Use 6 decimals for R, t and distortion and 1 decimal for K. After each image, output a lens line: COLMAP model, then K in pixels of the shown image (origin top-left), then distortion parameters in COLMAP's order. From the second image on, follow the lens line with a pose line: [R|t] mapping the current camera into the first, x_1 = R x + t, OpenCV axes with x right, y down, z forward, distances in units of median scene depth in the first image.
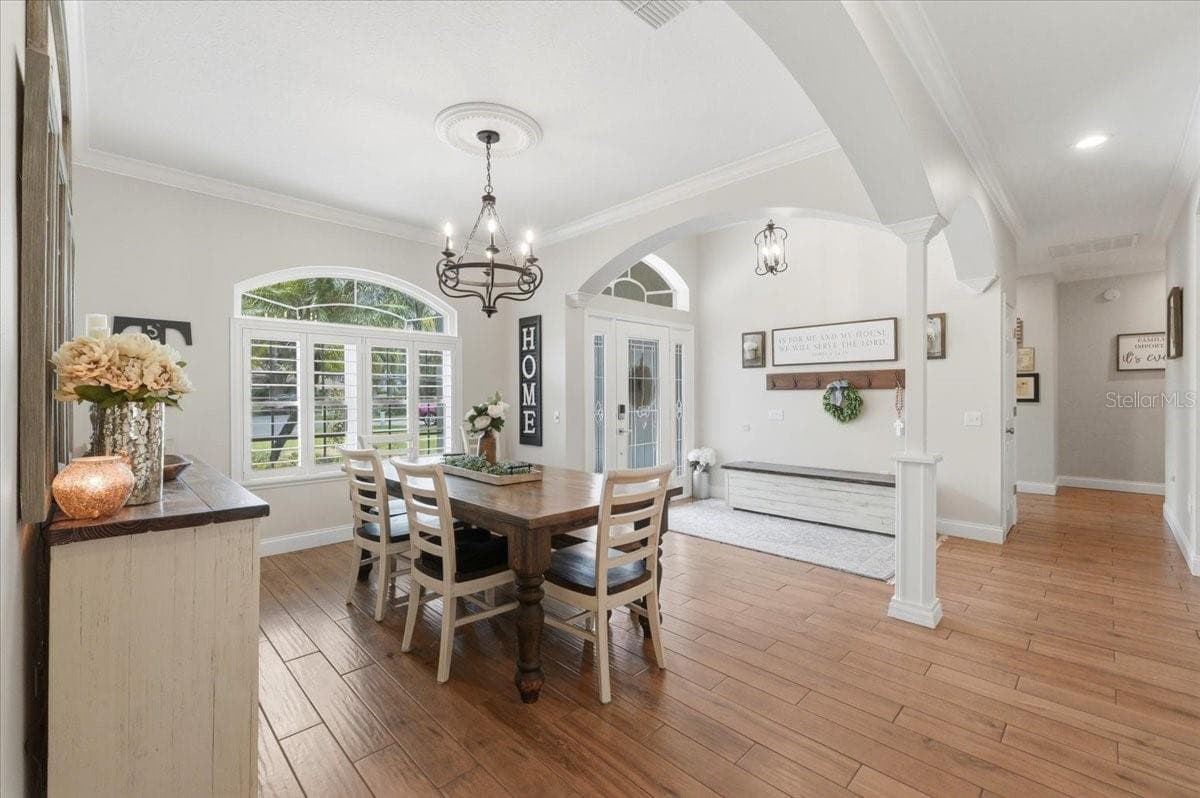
lens RADIAL K [[508.1, 0, 590.3], [0, 508.1, 396.4], [0, 0, 1]] dist [-0.000908, -0.000049]
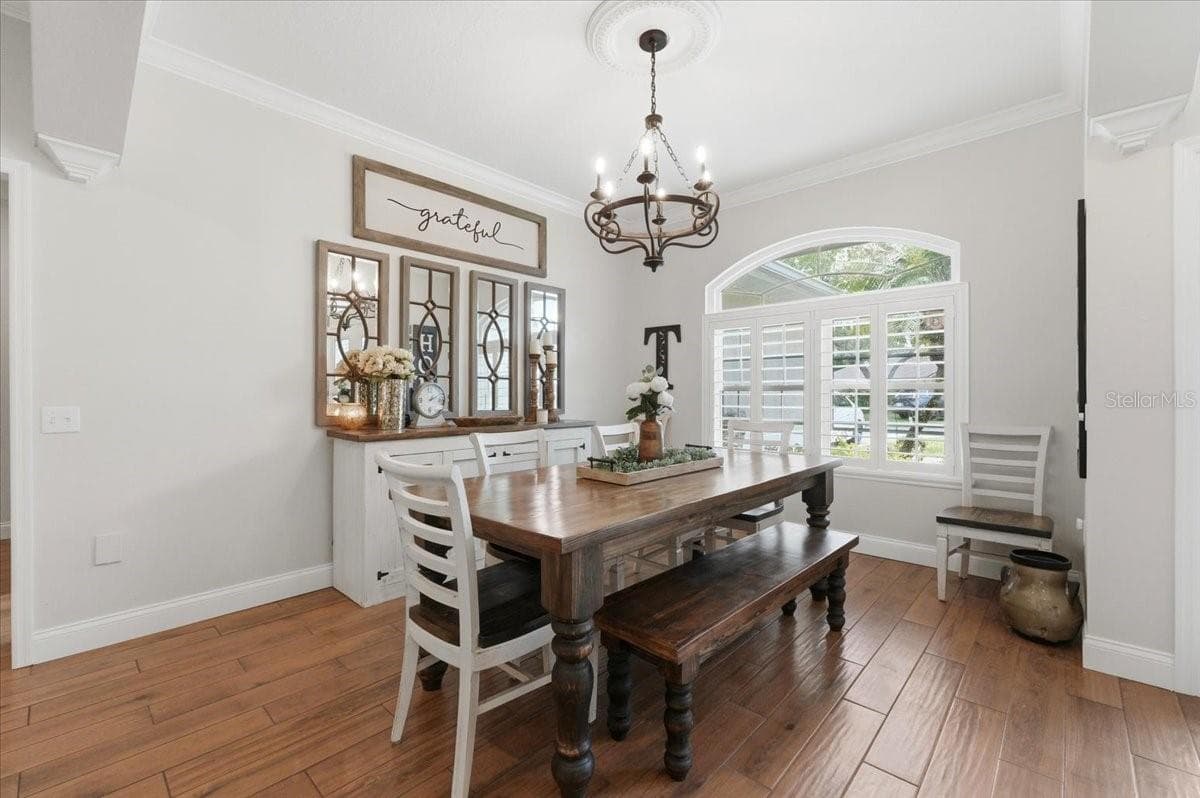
lens RADIAL K [[508.1, 0, 590.3], [0, 508.1, 396.4], [0, 0, 1]] dist [-0.000908, -0.000049]
pose [[0.040333, 0.006351, -0.999166, 0.345103], [-0.000956, 0.999980, 0.006318, 0.019816], [0.999186, 0.000700, 0.040338, 0.518032]]
